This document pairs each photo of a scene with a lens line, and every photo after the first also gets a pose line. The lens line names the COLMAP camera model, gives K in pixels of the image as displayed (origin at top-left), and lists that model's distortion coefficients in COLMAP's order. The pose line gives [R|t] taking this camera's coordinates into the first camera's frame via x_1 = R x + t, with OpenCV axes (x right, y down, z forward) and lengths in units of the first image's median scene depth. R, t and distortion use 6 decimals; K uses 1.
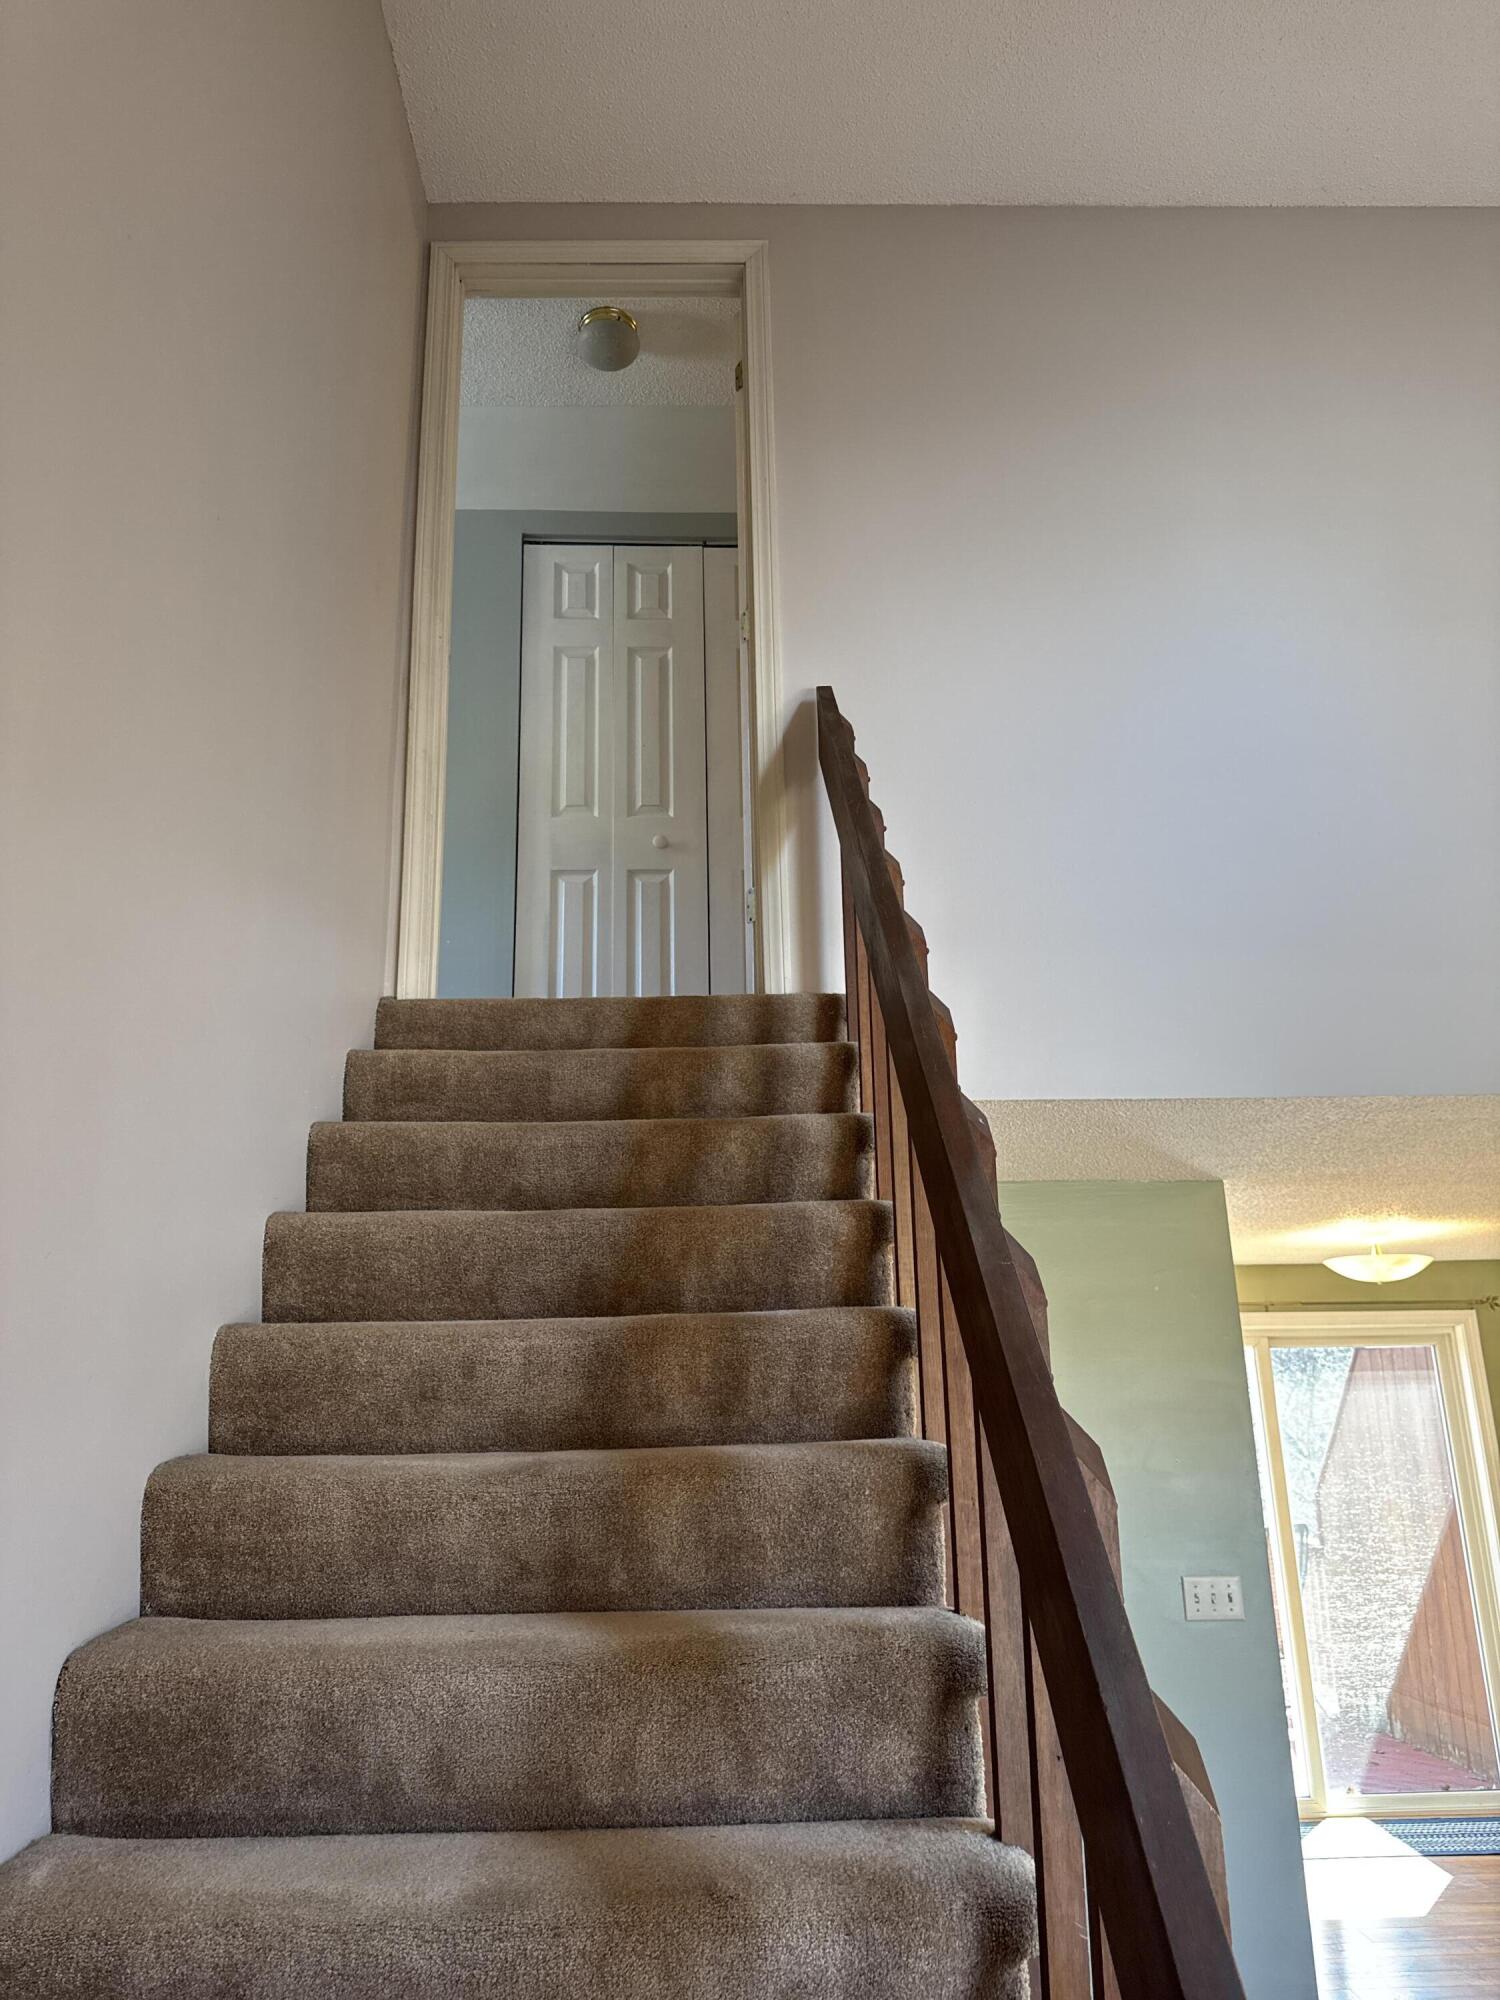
lens RADIAL K [[1419.5, 0, 752.6], [0, 1419.5, 998.9], [0, 0, 1]] dist [0.045843, -0.059031]
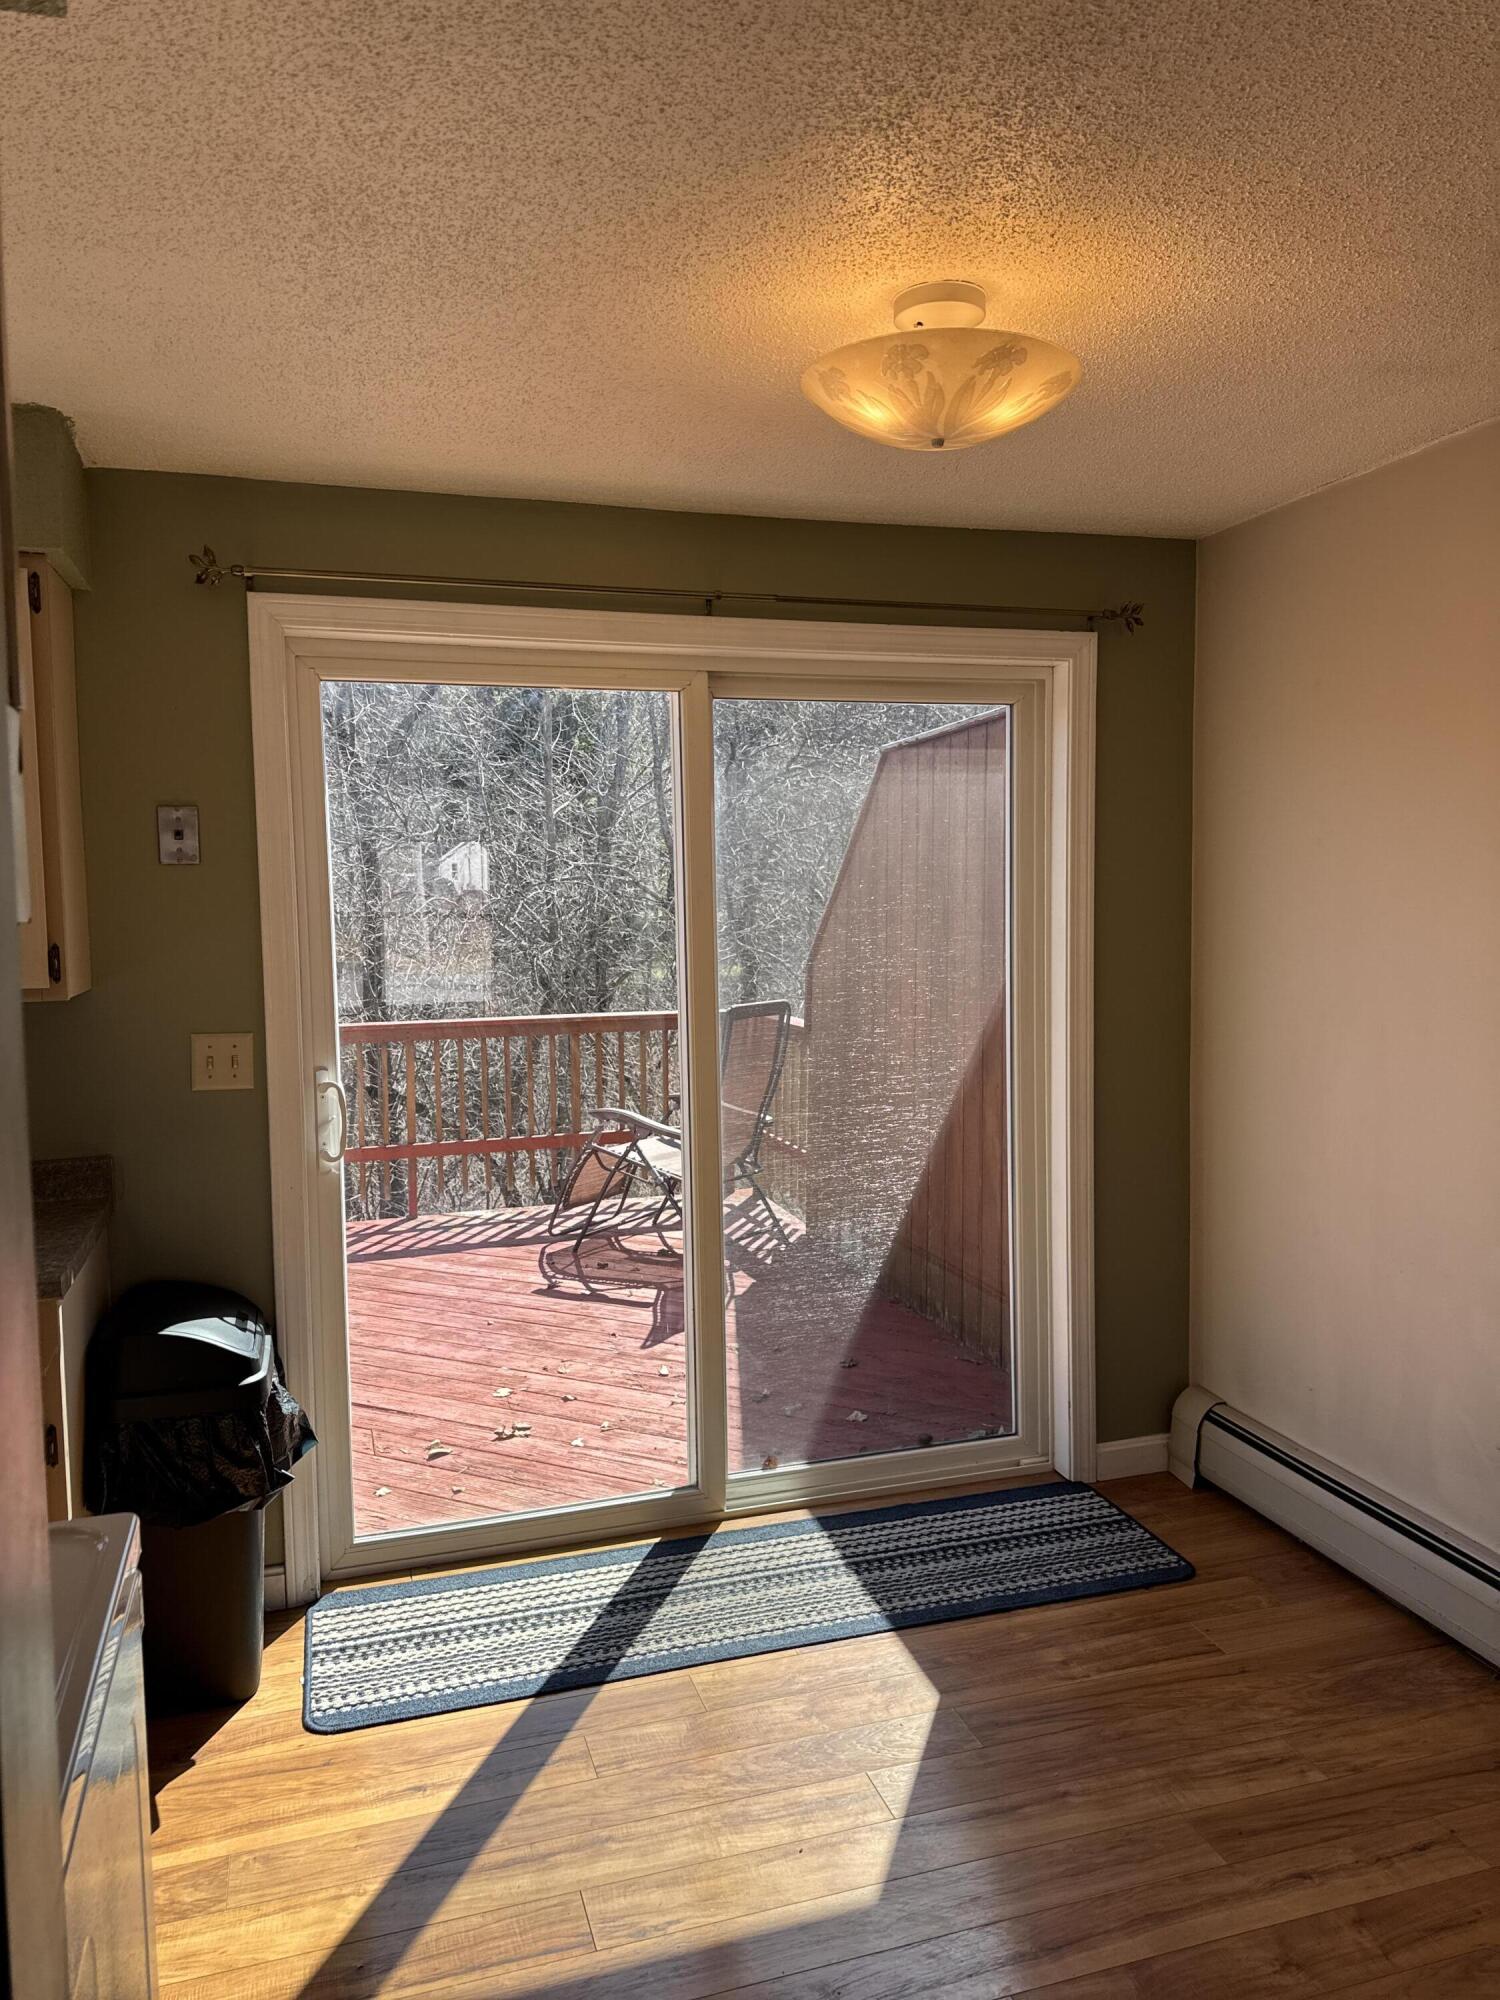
lens RADIAL K [[1419.5, 0, 748.1], [0, 1419.5, 997.3], [0, 0, 1]] dist [0.045843, -0.059031]
pose [[0.960315, -0.017208, 0.278388, 0.239766], [-0.084931, 0.932657, 0.350624, 0.170710], [-0.265674, -0.360353, 0.894183, 0.528516]]
